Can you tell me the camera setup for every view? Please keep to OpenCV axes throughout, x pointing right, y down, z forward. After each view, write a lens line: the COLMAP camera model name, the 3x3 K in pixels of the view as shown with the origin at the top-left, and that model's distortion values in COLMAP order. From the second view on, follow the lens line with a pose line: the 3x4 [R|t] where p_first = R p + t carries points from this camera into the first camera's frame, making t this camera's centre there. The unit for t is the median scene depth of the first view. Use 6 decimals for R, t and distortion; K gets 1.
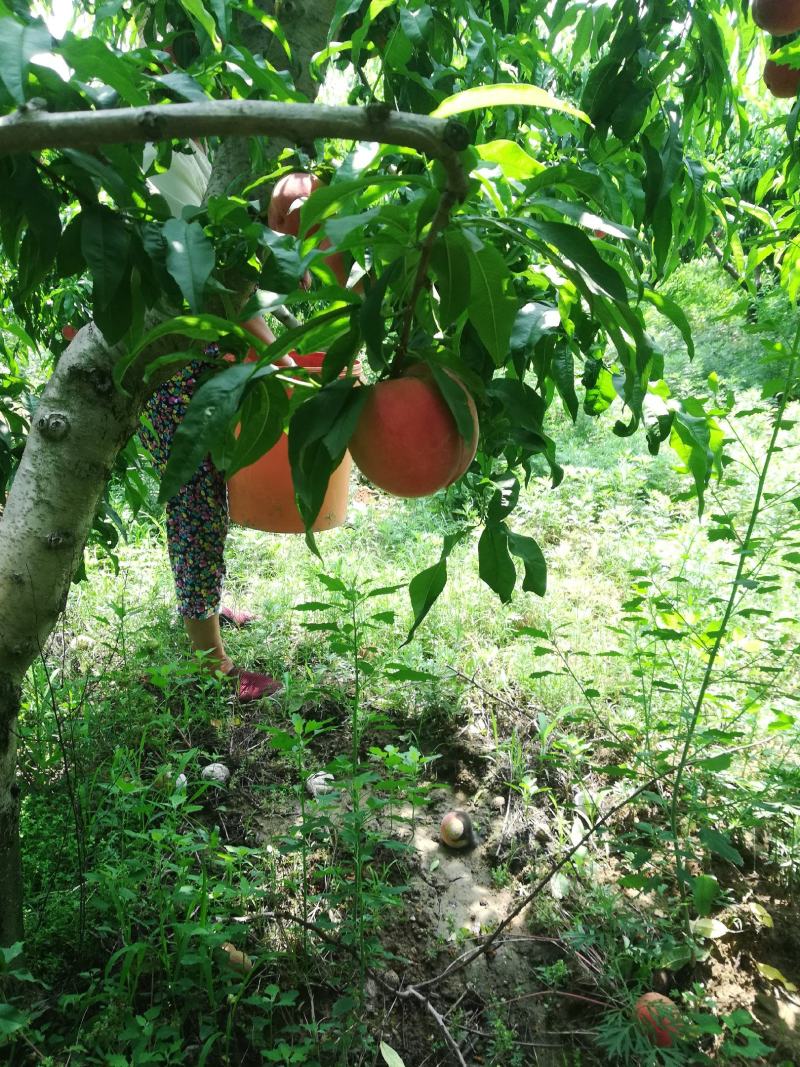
lens RADIAL K [[801.2, 0, 399.0], [0, 801.2, 528.7], [0, 0, 1]] dist [0.062931, -0.127525]
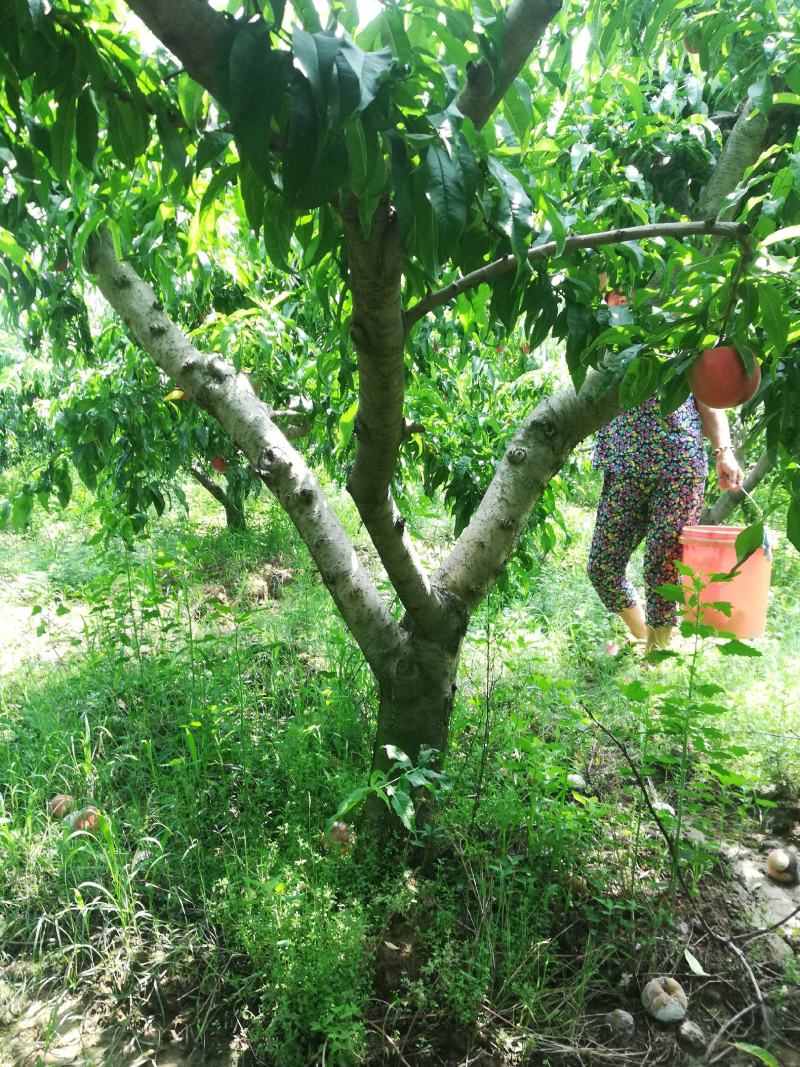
lens RADIAL K [[801.2, 0, 399.0], [0, 801.2, 528.7], [0, 0, 1]] dist [0.062931, -0.127525]
pose [[0.887826, 0.070214, -0.454791, 0.116939], [-0.181609, 0.961535, -0.206081, 0.399047], [0.422828, 0.265558, 0.866427, -0.488983]]
